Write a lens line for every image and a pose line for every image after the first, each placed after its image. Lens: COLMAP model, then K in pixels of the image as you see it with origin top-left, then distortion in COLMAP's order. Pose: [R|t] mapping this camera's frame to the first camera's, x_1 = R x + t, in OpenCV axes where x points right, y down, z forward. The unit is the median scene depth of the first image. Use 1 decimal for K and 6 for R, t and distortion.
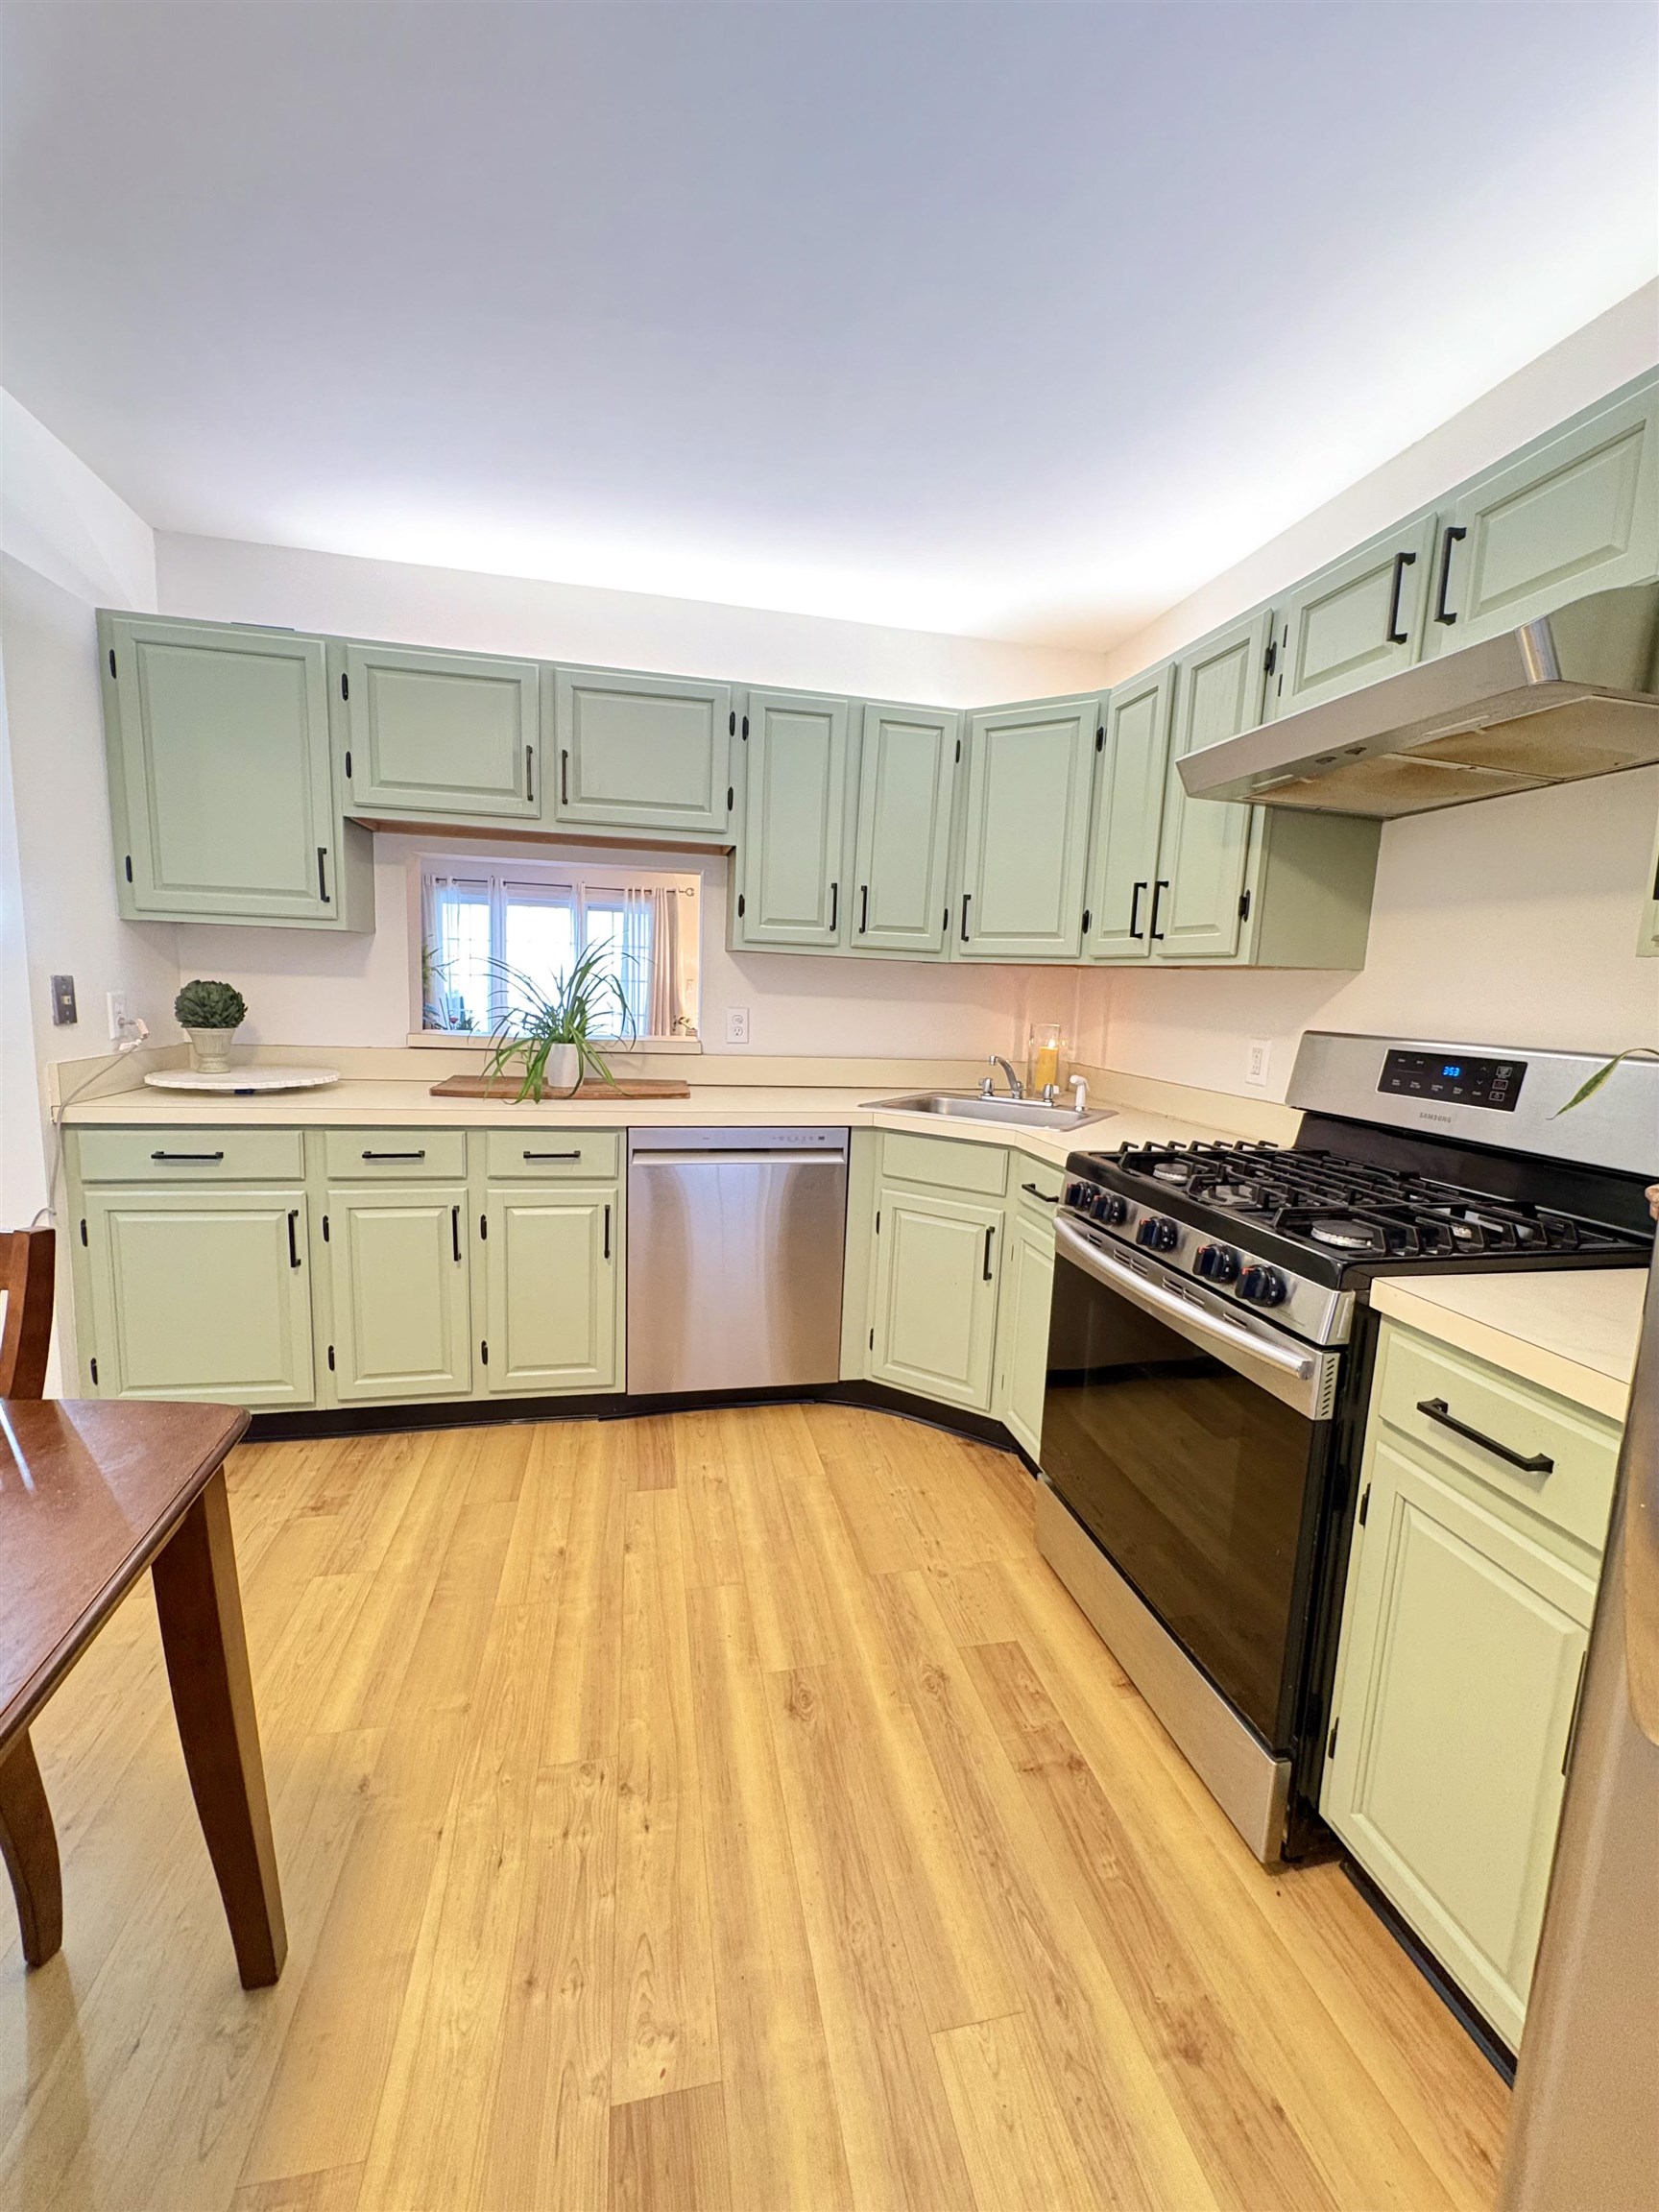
lens RADIAL K [[883.7, 0, 829.5], [0, 883.7, 1106.0], [0, 0, 1]] dist [-0.000197, 0.000074]
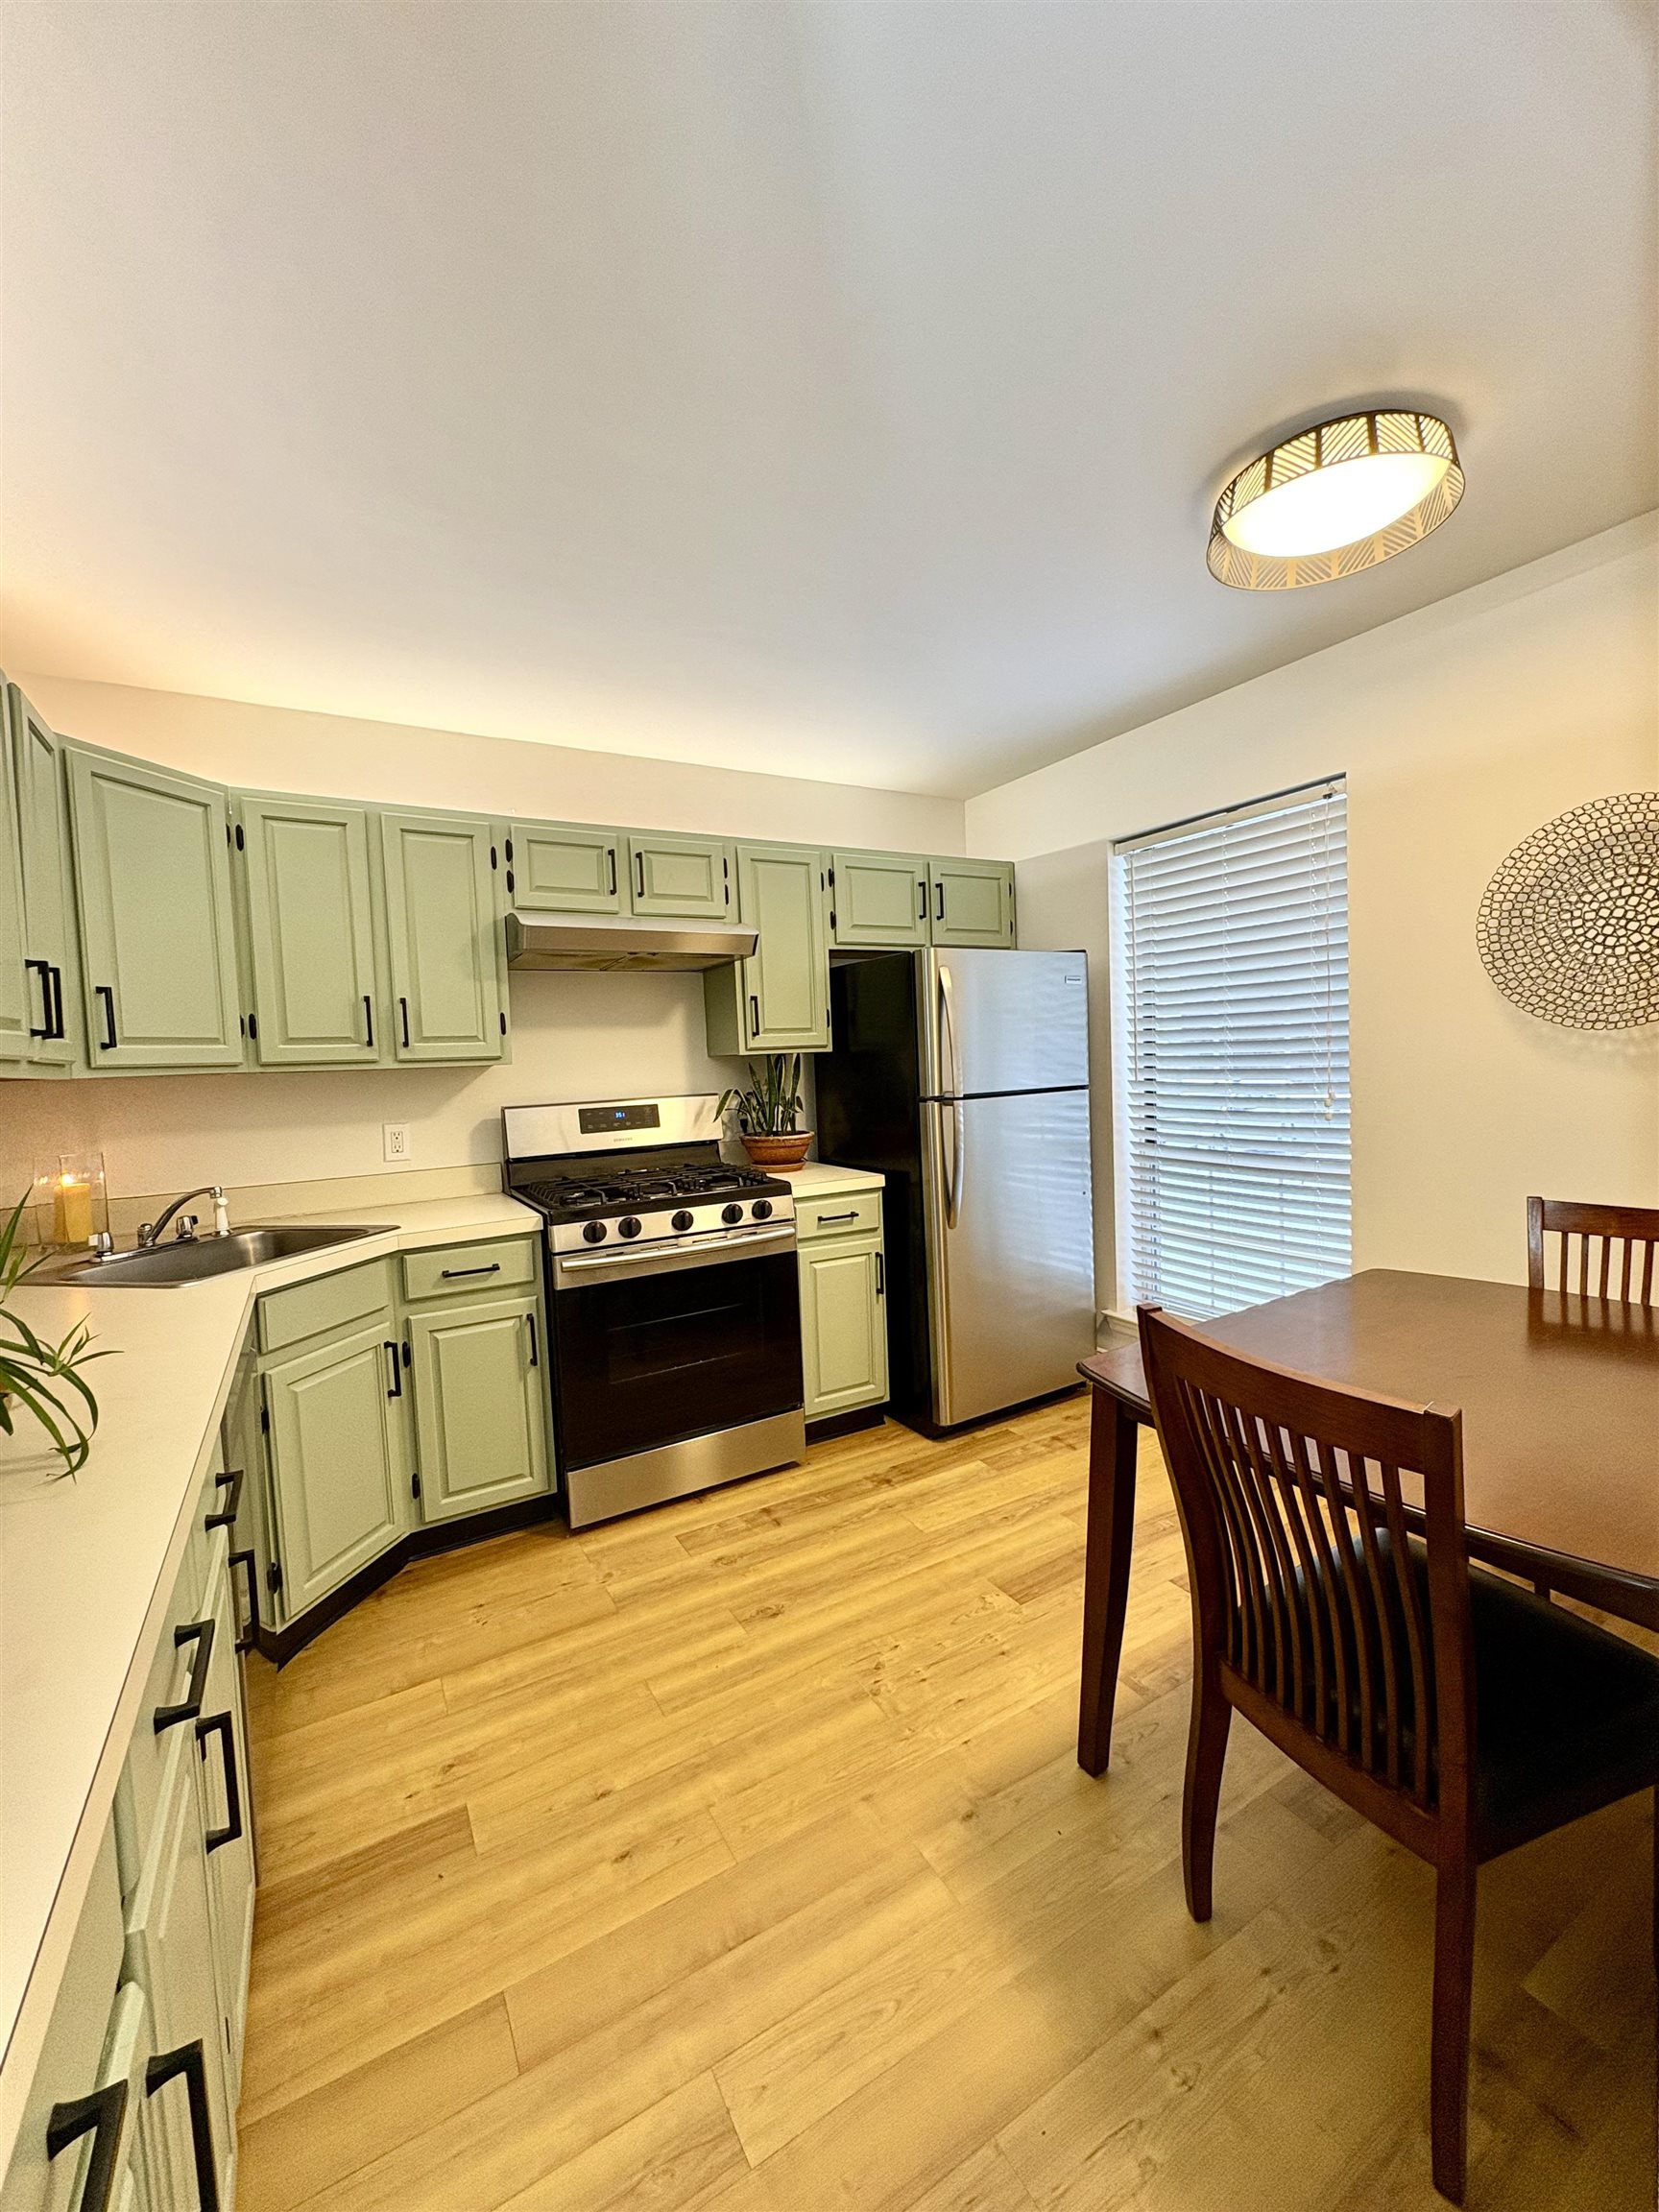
lens RADIAL K [[883.7, 0, 829.5], [0, 883.7, 1106.0], [0, 0, 1]] dist [-0.000197, 0.000074]
pose [[-0.314914, -0.081171, 0.945643, -1.192358], [0.160714, 0.977388, 0.137417, -0.236216], [-0.935414, 0.195252, -0.294748, 1.080833]]
